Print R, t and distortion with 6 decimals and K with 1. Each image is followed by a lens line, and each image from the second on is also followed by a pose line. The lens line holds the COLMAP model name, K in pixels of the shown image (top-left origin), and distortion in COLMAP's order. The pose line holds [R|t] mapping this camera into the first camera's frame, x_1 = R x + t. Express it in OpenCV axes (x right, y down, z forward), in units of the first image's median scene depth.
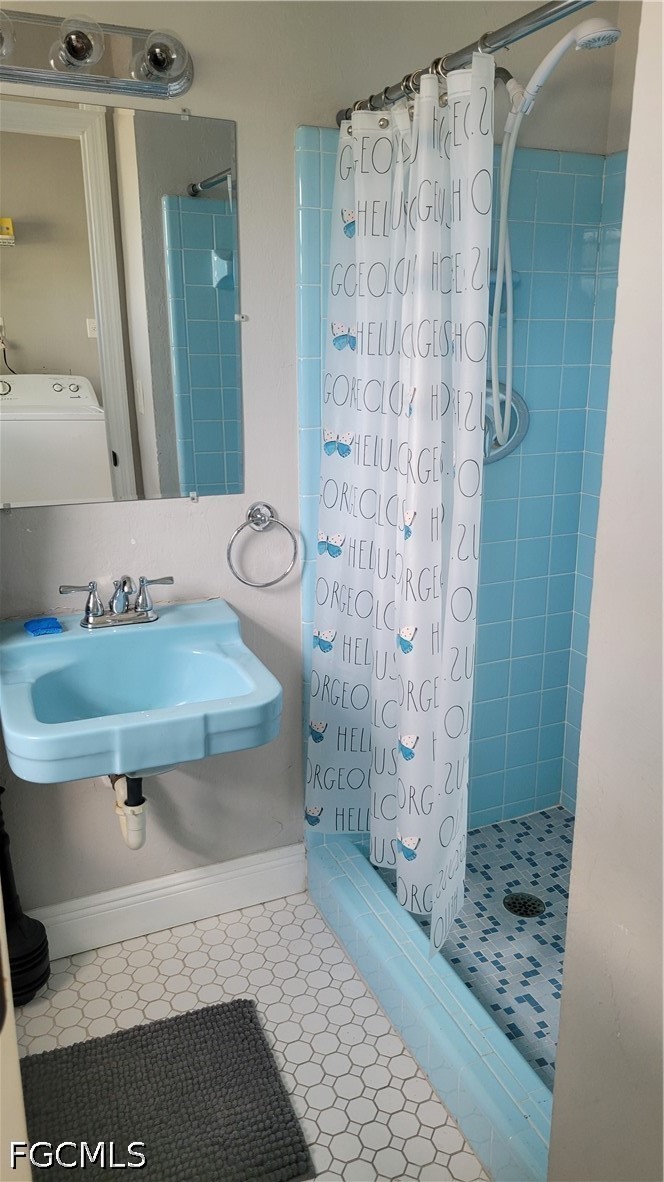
lens RADIAL K [[885.8, 0, 332.0], [0, 885.8, 591.0], [0, 0, 1]] dist [0.042206, -0.008251]
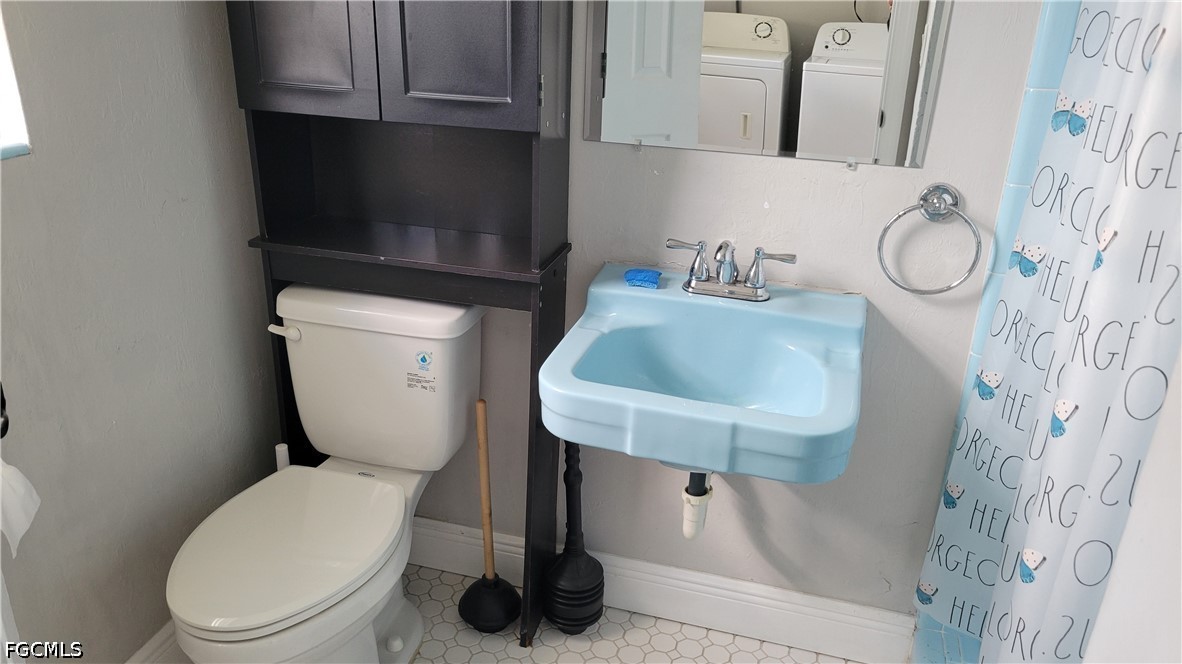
lens RADIAL K [[866.2, 0, 589.5], [0, 866.2, 346.1], [0, 0, 1]] dist [0.027748, -0.004363]
pose [[0.754388, 0.270788, -0.597974, 0.177270], [-0.207307, 0.962609, 0.174377, -0.034607], [0.622834, -0.007584, 0.782317, 0.236447]]
